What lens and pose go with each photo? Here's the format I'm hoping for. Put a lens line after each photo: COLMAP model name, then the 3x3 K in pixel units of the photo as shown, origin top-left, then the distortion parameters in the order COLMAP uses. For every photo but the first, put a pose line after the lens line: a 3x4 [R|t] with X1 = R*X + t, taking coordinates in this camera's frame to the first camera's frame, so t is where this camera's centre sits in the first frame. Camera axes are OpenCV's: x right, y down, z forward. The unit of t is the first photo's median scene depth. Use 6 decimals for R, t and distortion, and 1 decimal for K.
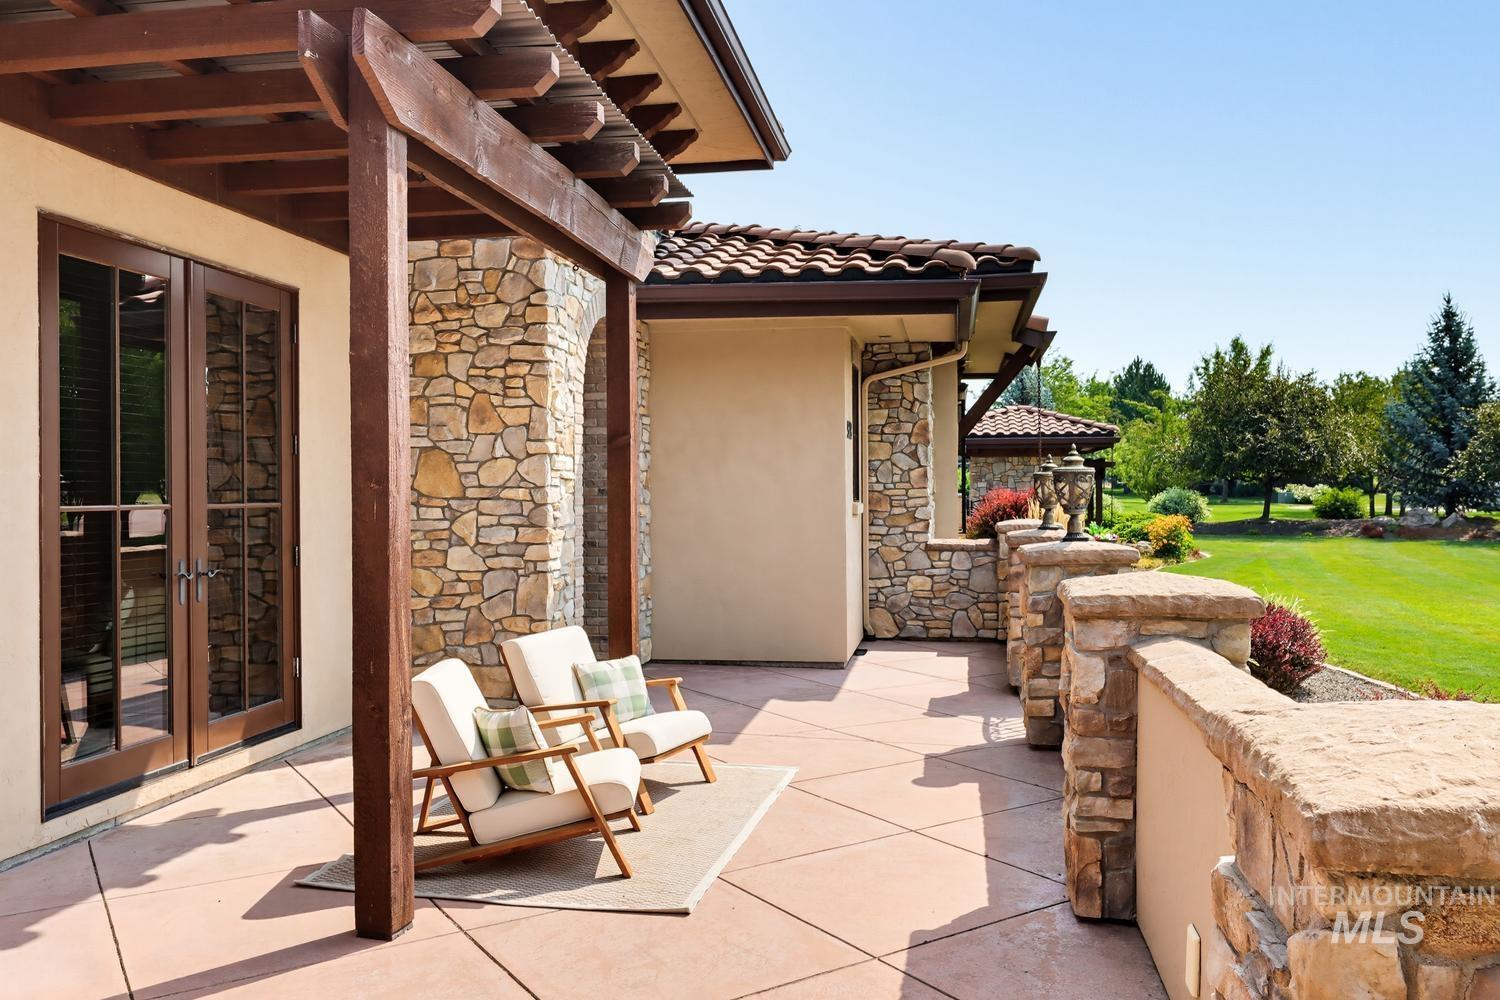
lens RADIAL K [[1182.6, 0, 747.4], [0, 1182.6, 496.3], [0, 0, 1]] dist [-0.007032, -0.001653]
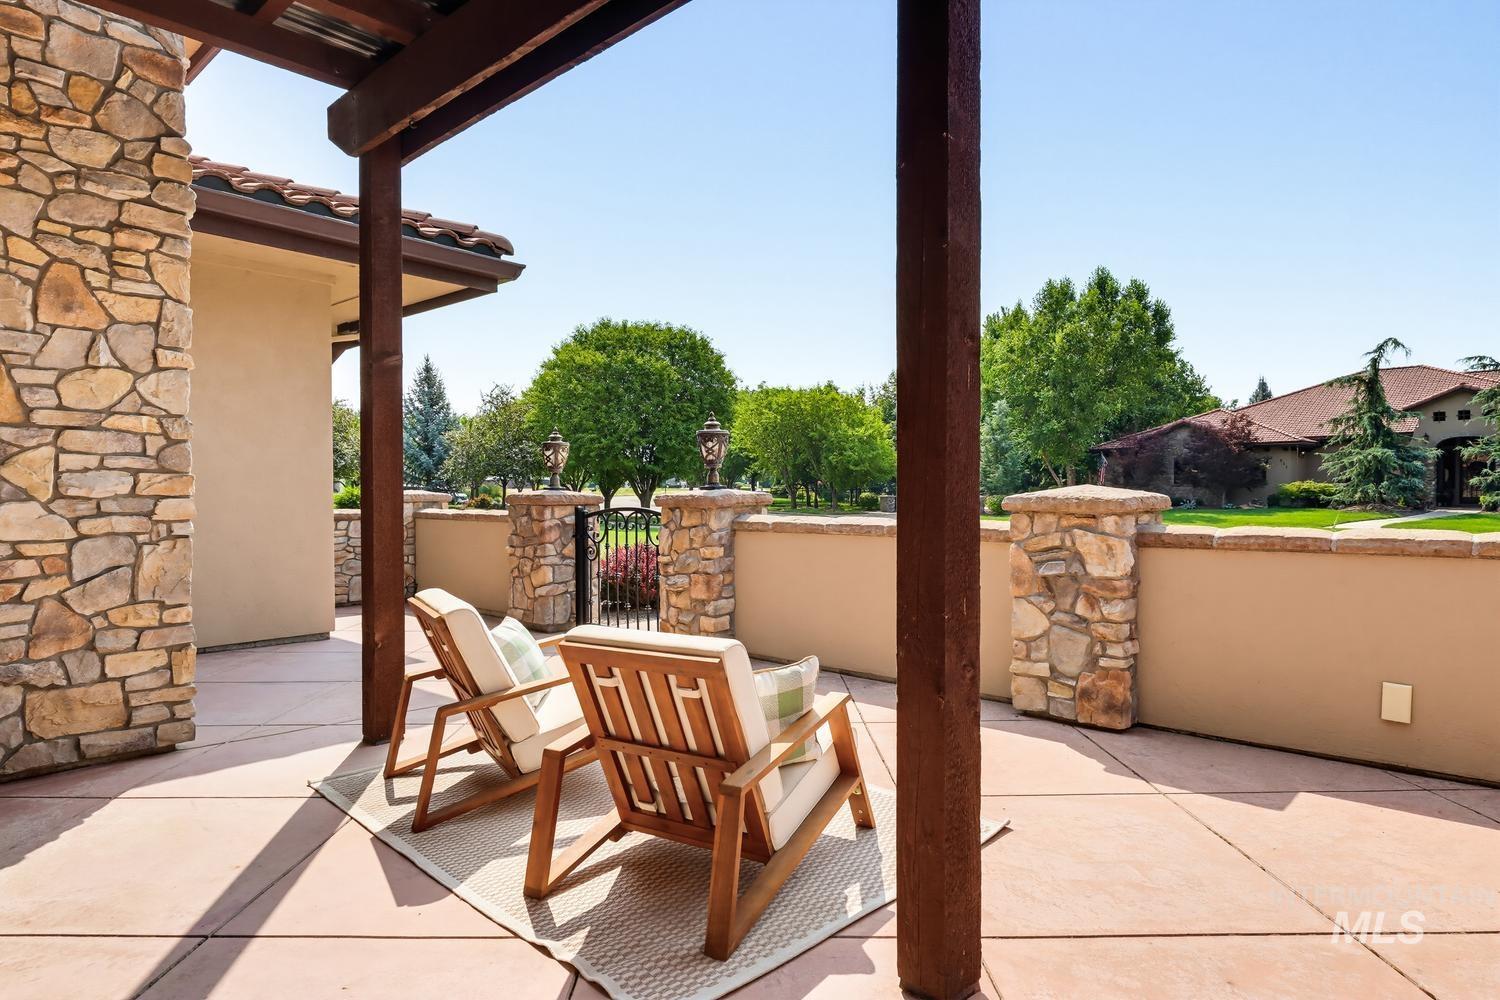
lens RADIAL K [[849.8, 0, 750.9], [0, 849.8, 503.4], [0, 0, 1]] dist [-0.001292, -0.000444]
pose [[0.534264, -0.008924, 0.845271, -0.417163], [0.005962, 0.999959, 0.006788, 0.042528], [-0.845297, 0.001413, 0.534295, 0.439111]]
